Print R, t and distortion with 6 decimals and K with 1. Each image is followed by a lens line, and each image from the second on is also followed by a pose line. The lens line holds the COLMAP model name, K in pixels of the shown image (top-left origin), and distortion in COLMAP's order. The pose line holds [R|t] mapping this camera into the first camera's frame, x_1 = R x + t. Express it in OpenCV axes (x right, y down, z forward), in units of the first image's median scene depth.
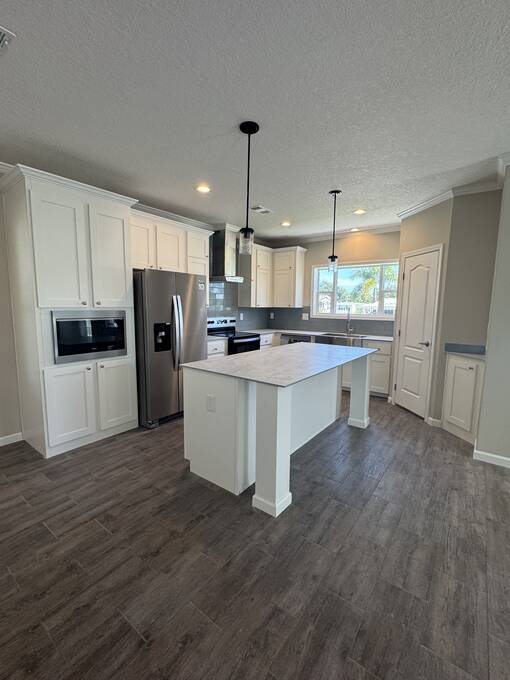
lens RADIAL K [[300.6, 0, 255.8], [0, 300.6, 340.2], [0, 0, 1]] dist [-0.003040, -0.000356]
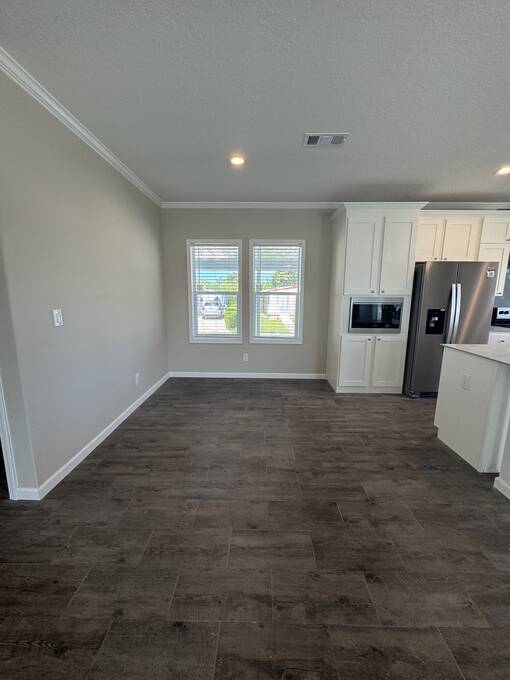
lens RADIAL K [[270.8, 0, 254.3], [0, 270.8, 340.1], [0, 0, 1]] dist [-0.005011, 0.000966]
pose [[0.579526, 0.131397, -0.804291, 0.155570], [-0.094282, 0.991100, 0.093982, 0.034657], [0.809481, 0.021365, 0.586757, -0.180604]]
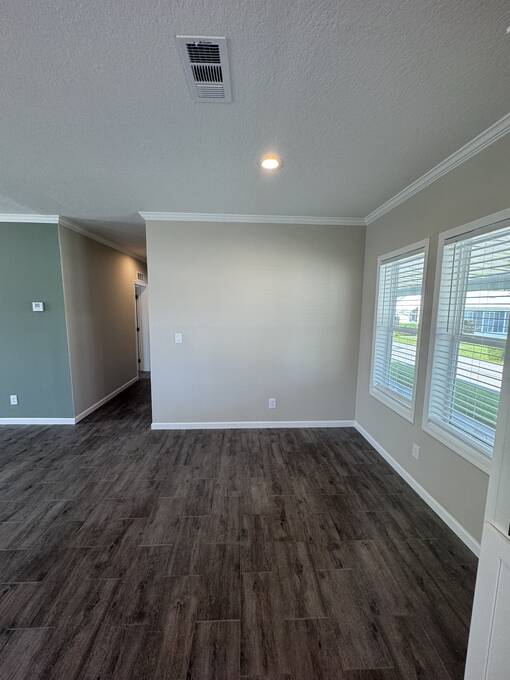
lens RADIAL K [[270.8, 0, 255.5], [0, 270.8, 340.6], [0, 0, 1]] dist [-0.005011, 0.000966]
pose [[-0.771530, 0.053626, -0.633929, -0.244851], [-0.097818, 0.974593, 0.201494, -0.193311], [0.628628, 0.217468, -0.746682, 1.037279]]
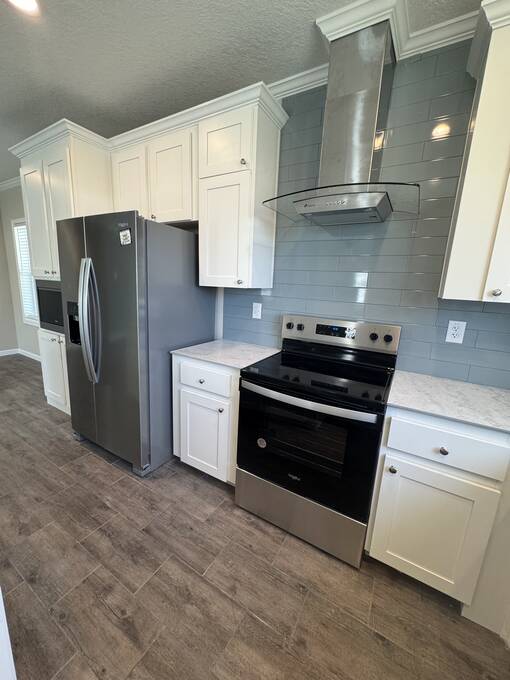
lens RADIAL K [[270.8, 0, 255.6], [0, 270.8, 340.1], [0, 0, 1]] dist [-0.005011, 0.000966]
pose [[0.105736, 0.192707, -0.975543, 0.425736], [-0.163779, 0.971020, 0.174062, -0.188897], [0.980814, 0.141369, 0.134233, 1.722452]]
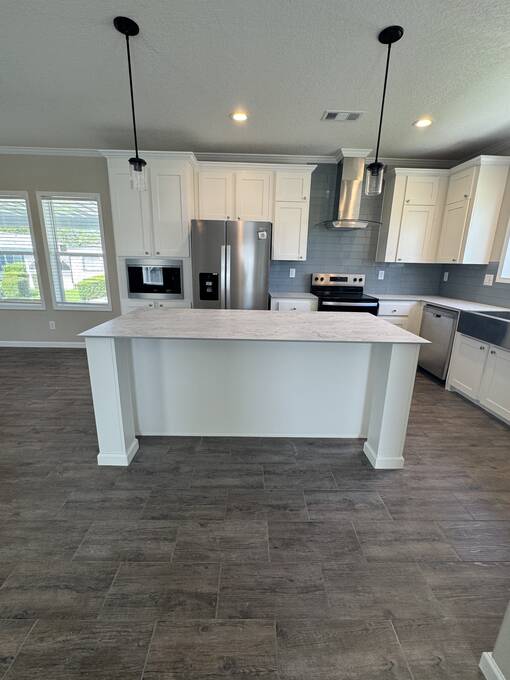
lens RADIAL K [[300.6, 0, 255.1], [0, 300.6, 339.6], [0, 0, 1]] dist [-0.003040, -0.000356]
pose [[0.612912, 0.204484, -0.763233, 0.821613], [-0.107458, 0.978530, 0.175873, -0.040671], [0.782810, -0.025780, 0.621727, 0.612479]]
